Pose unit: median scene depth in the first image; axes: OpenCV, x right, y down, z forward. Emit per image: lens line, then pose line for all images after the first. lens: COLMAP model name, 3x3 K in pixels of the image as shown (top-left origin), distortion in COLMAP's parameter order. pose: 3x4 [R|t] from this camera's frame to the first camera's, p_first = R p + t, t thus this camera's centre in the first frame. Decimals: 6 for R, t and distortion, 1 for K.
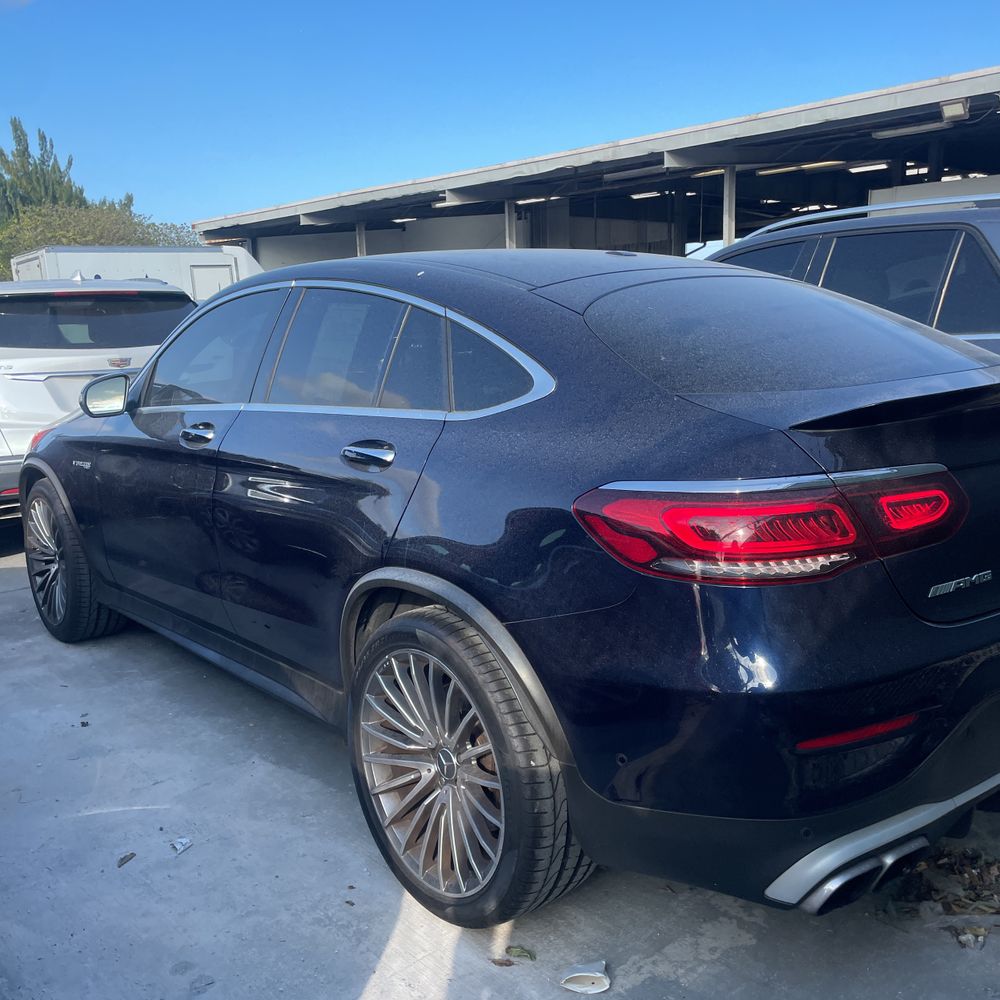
lens RADIAL K [[1037.1, 0, 467.8], [0, 1037.1, 493.6], [0, 0, 1]] dist [0.095249, -0.117965]
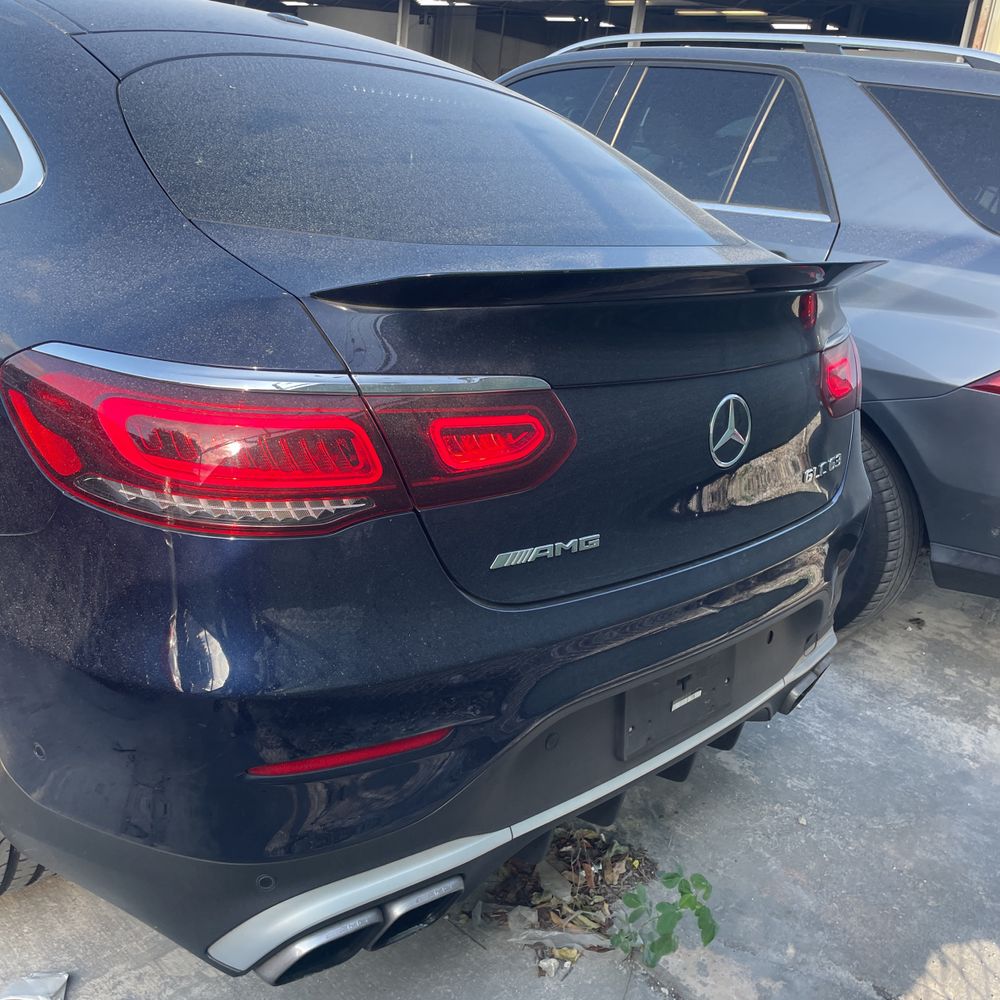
lens RADIAL K [[1037.1, 0, 467.8], [0, 1037.1, 493.6], [0, 0, 1]] dist [0.095249, -0.117965]
pose [[0.987389, 0.109816, 0.114032, 0.310241], [-0.126454, 0.980450, 0.150752, -0.046855], [-0.095247, -0.163271, 0.981973, 0.308858]]
